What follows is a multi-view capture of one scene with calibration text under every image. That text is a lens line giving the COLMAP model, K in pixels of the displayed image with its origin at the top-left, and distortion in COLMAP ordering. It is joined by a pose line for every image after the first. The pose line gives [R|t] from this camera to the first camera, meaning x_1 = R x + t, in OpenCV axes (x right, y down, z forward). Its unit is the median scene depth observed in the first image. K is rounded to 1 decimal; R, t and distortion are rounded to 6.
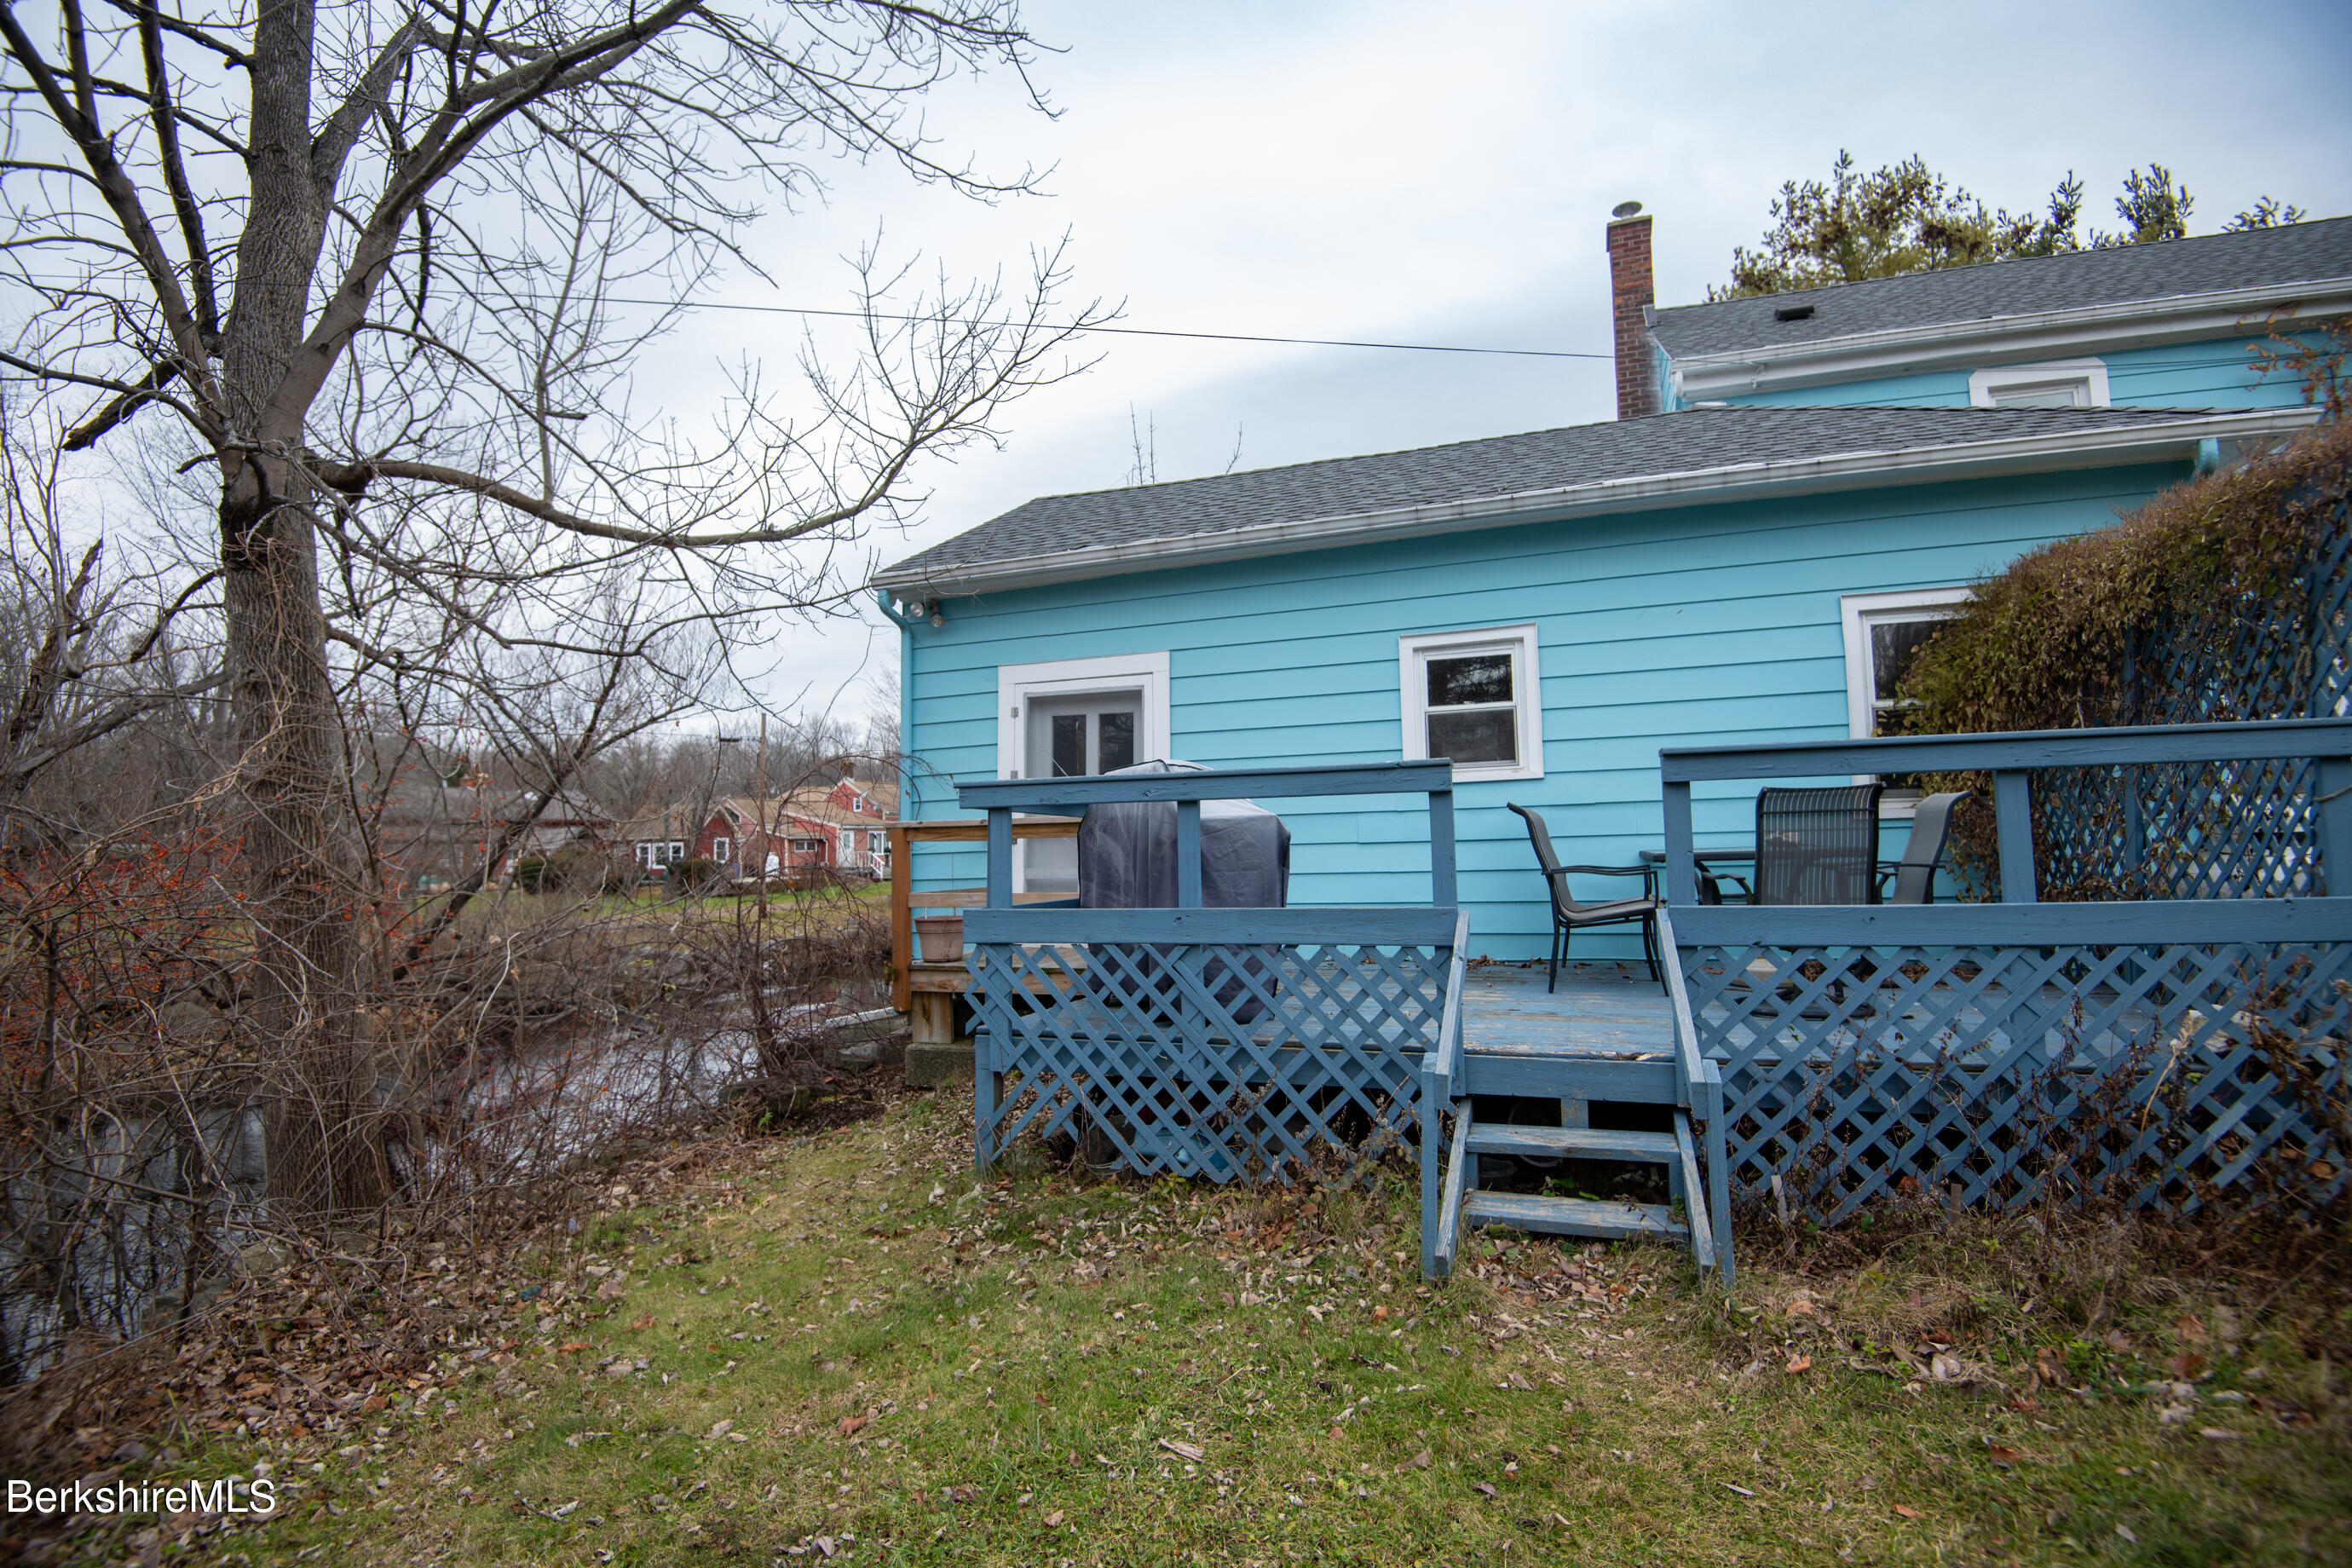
lens RADIAL K [[1088.4, 0, 1194.1], [0, 1088.4, 771.2], [0, 0, 1]] dist [0.047599, -0.032166]
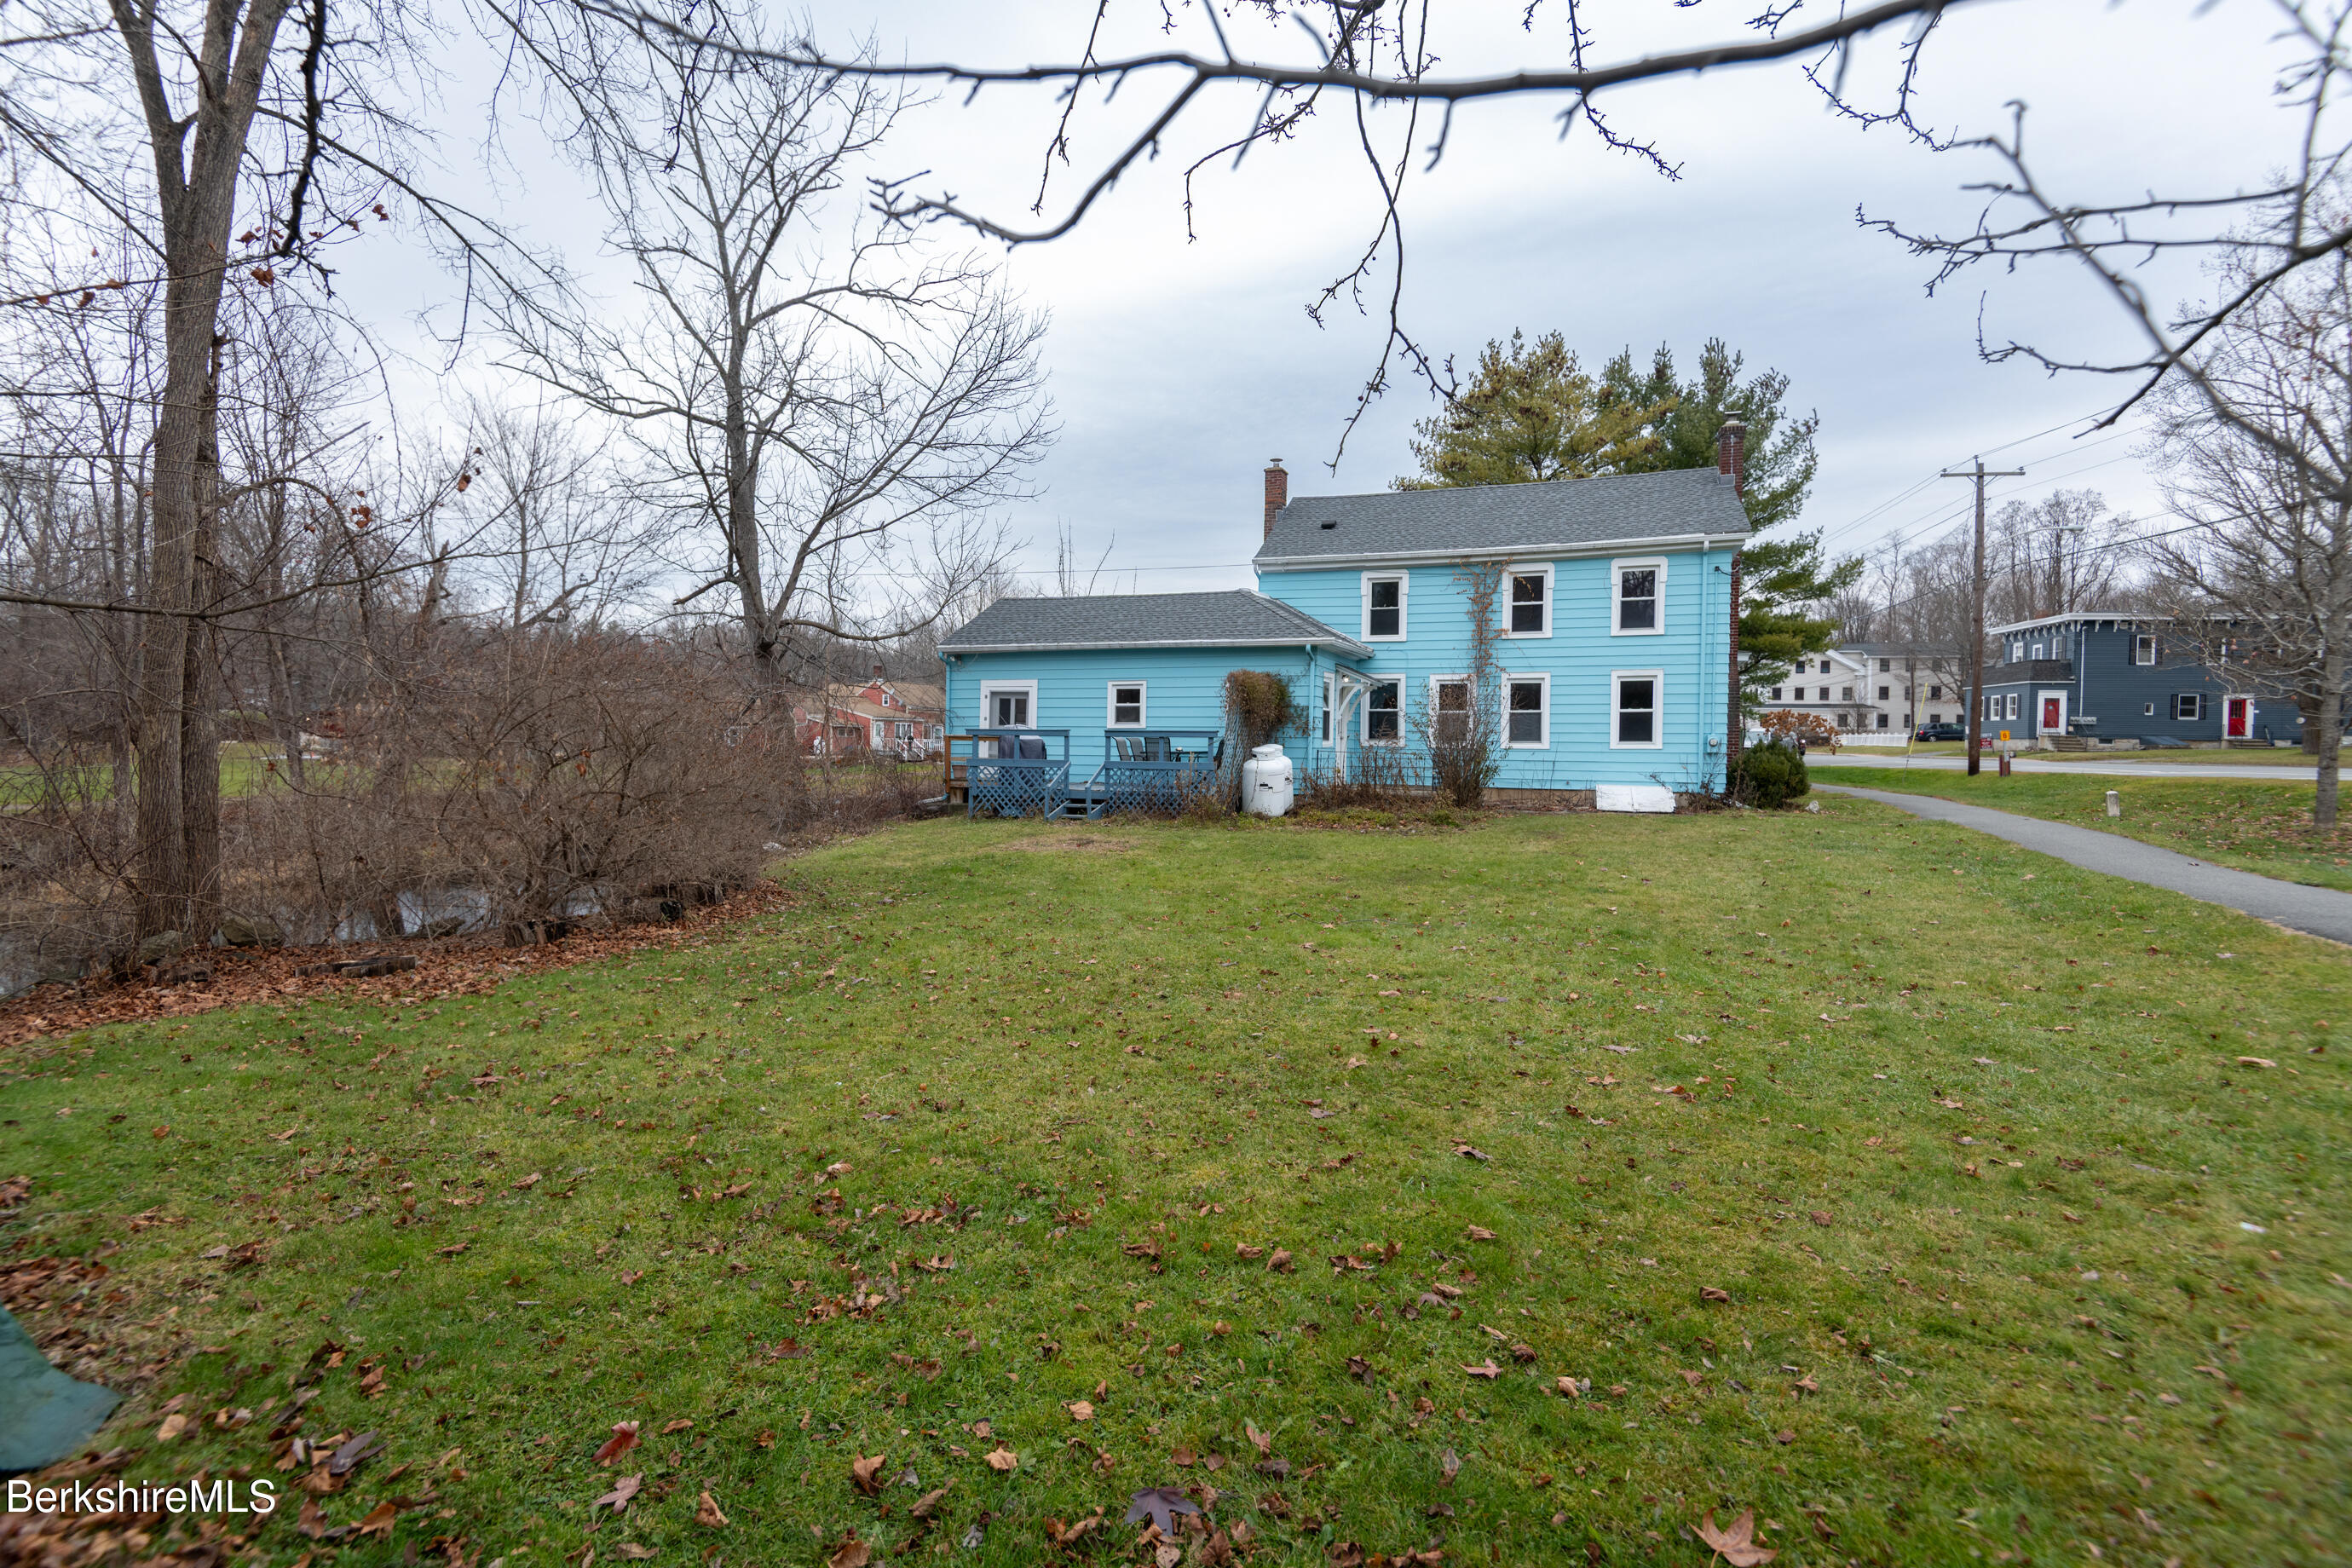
lens RADIAL K [[1088.4, 0, 1194.1], [0, 1088.4, 771.2], [0, 0, 1]] dist [0.047599, -0.032166]
pose [[0.999372, 0.034459, -0.008242, 0.427860], [-0.033530, 0.994985, 0.094232, -0.153233], [0.011448, -0.093896, 0.995516, -1.935372]]
